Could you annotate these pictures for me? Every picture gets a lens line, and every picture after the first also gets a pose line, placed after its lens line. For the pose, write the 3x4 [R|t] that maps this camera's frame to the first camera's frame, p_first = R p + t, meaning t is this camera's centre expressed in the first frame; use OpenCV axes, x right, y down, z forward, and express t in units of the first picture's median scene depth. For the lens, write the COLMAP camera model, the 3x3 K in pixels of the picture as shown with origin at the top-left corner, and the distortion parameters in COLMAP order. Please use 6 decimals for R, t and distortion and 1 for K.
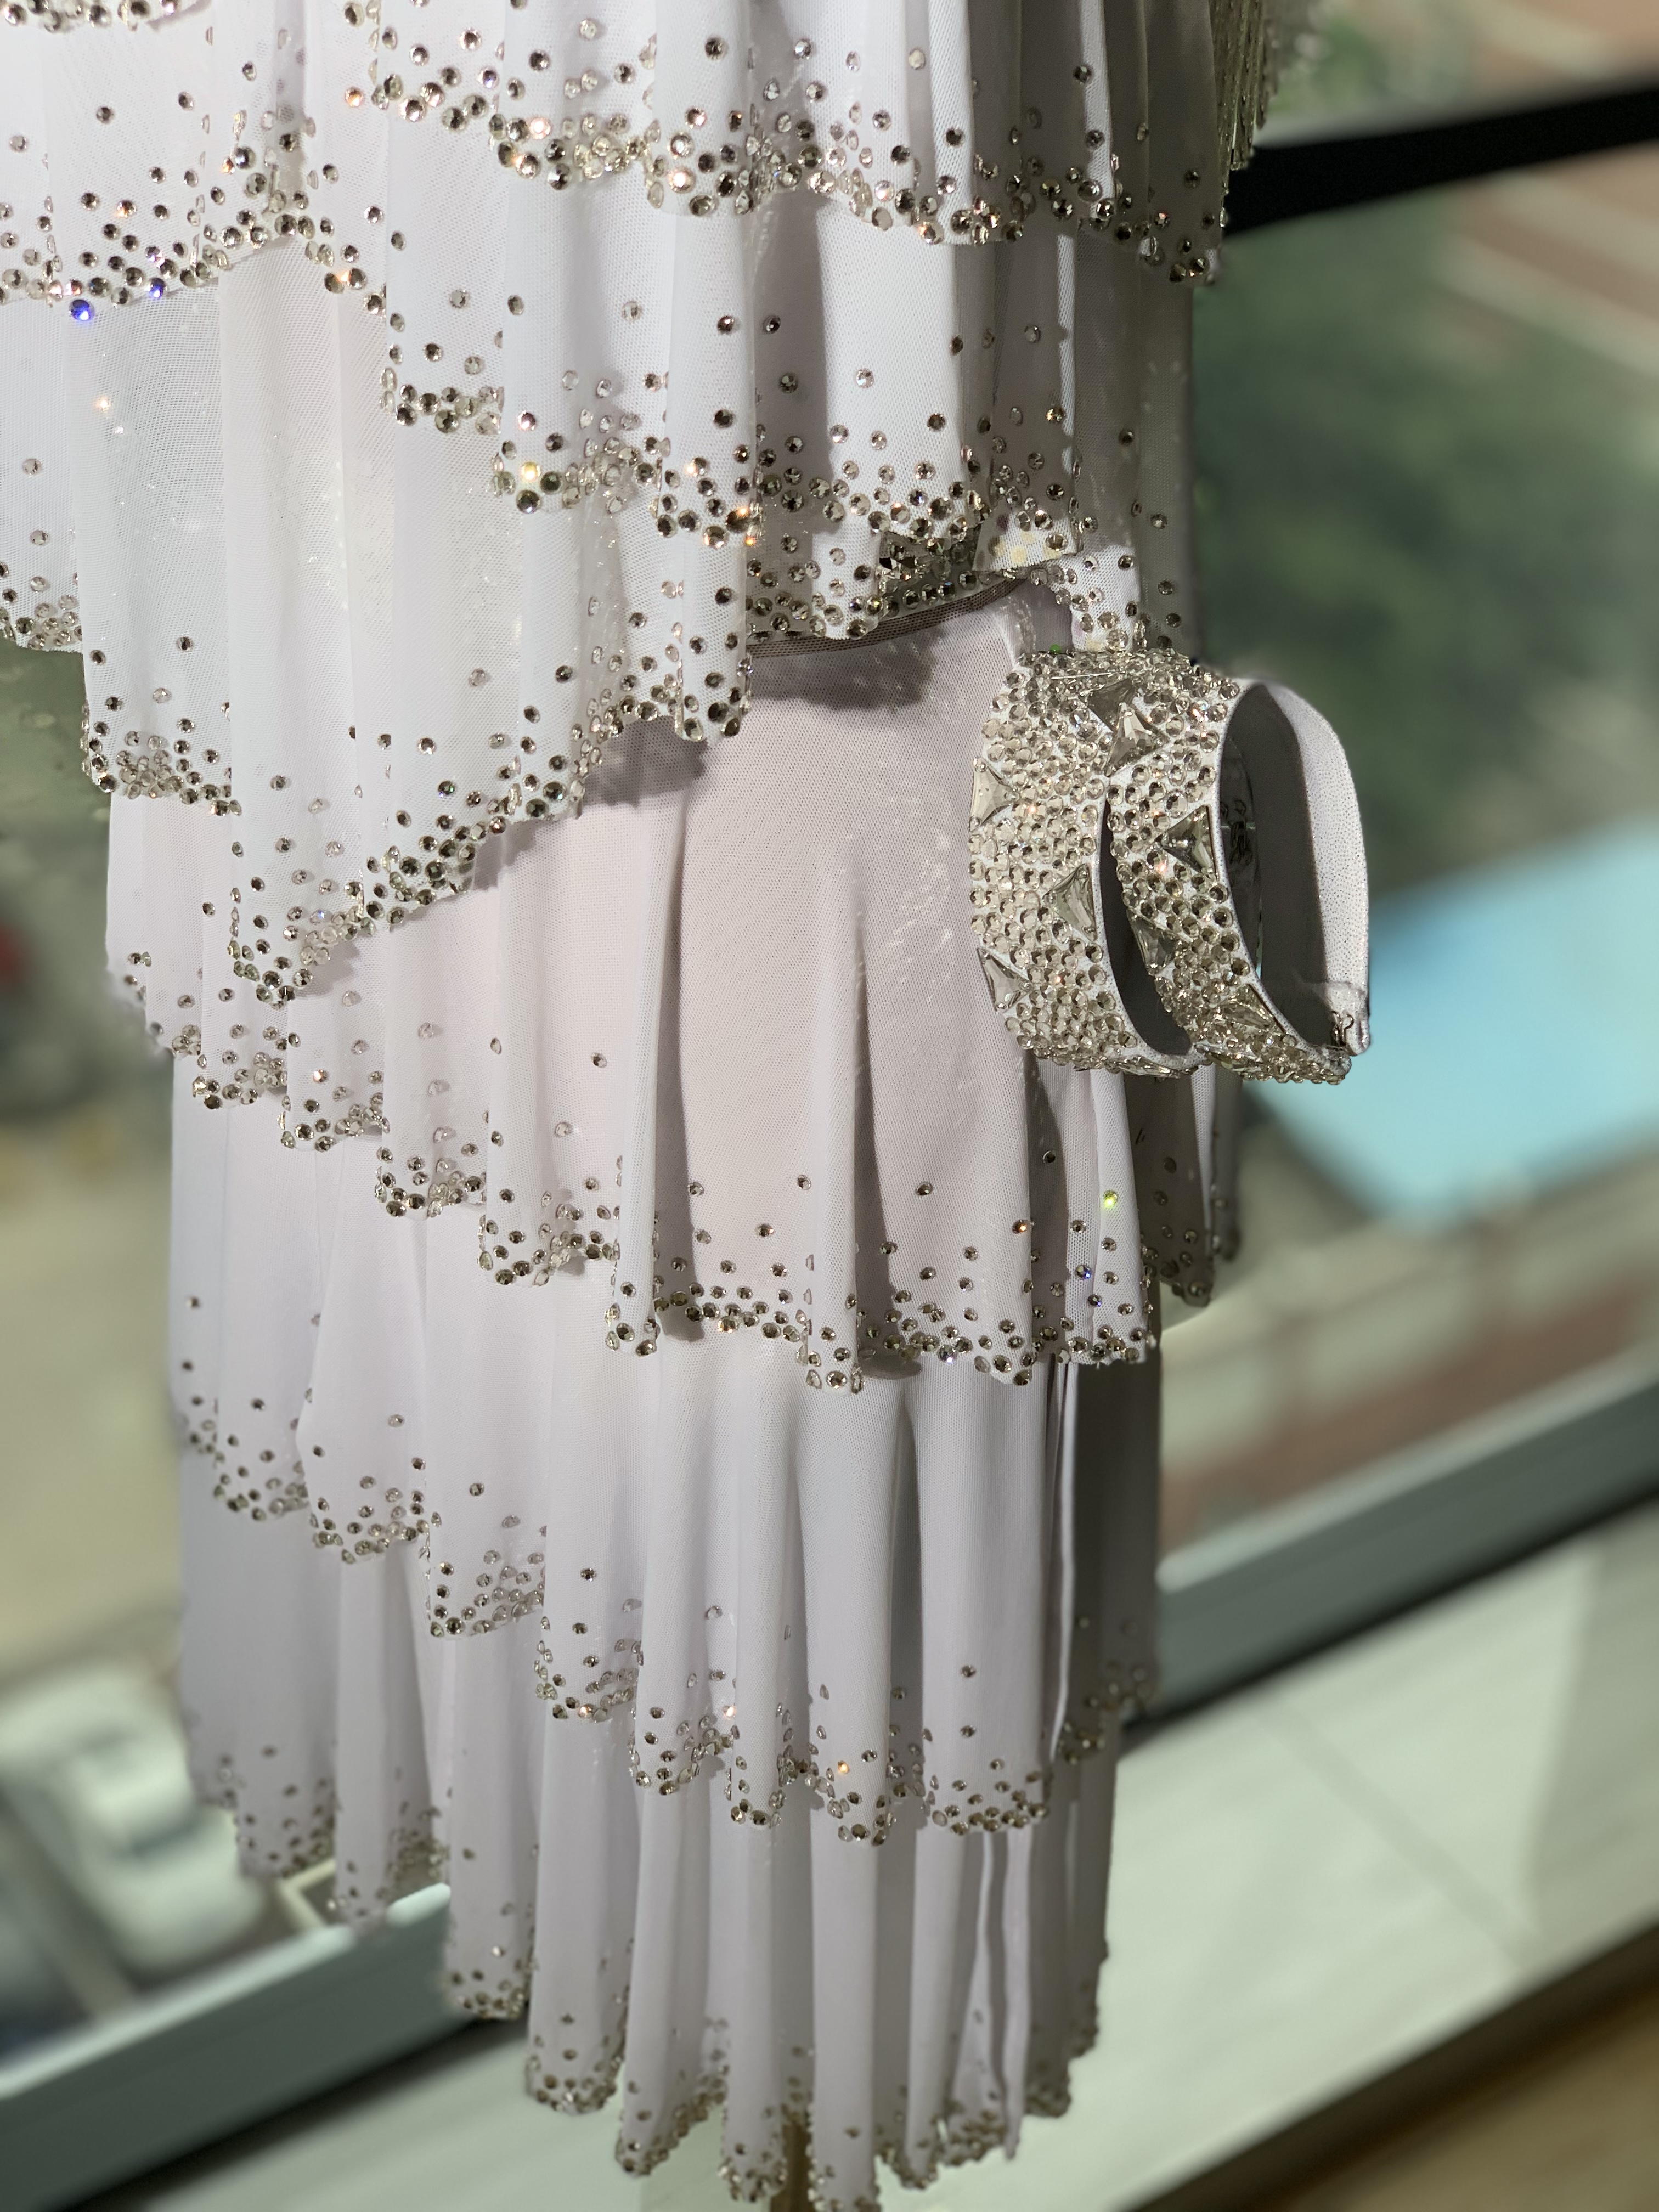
lens RADIAL K [[3503.4, 0, 822.5], [0, 3503.4, 1095.0], [0, 0, 1]] dist [0.072805, -0.160526]
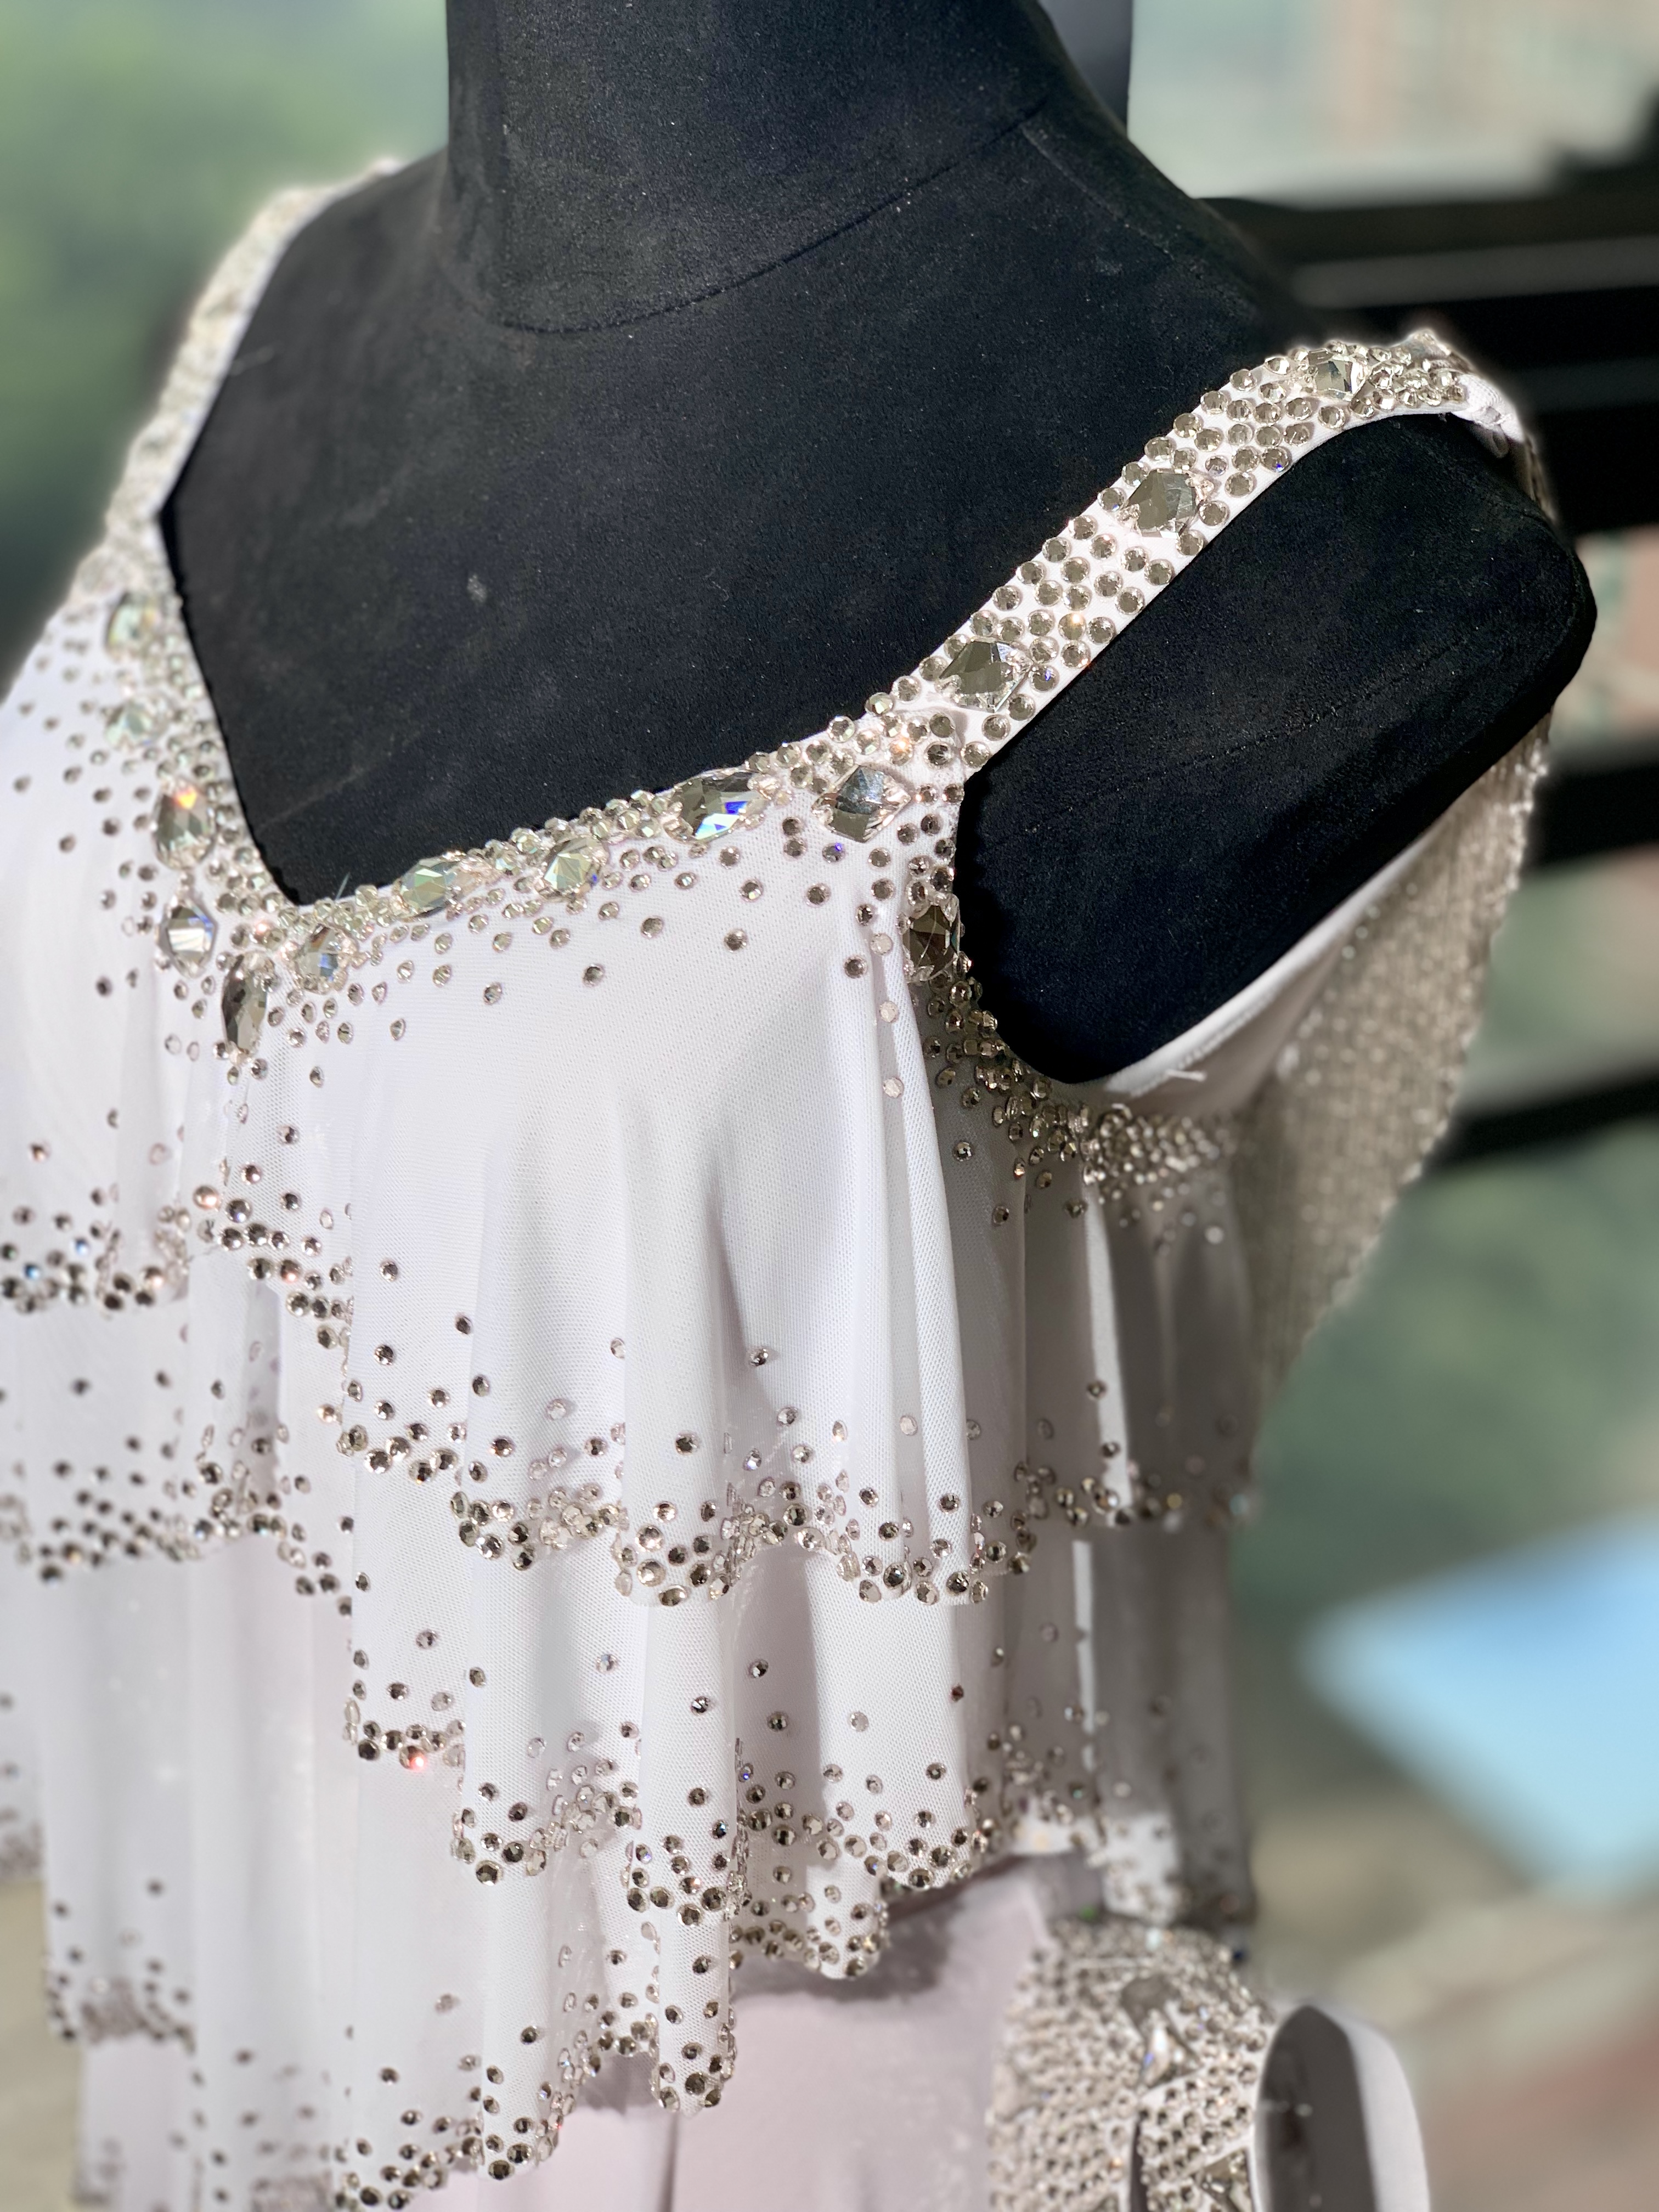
lens RADIAL K [[3503.4, 0, 822.5], [0, 3503.4, 1095.0], [0, 0, 1]] dist [0.072805, -0.160526]
pose [[0.998965, 0.005850, -0.045100, 0.042009], [-0.013558, 0.984905, -0.172563, -0.200972], [0.043409, 0.172996, 0.983966, 0.055514]]
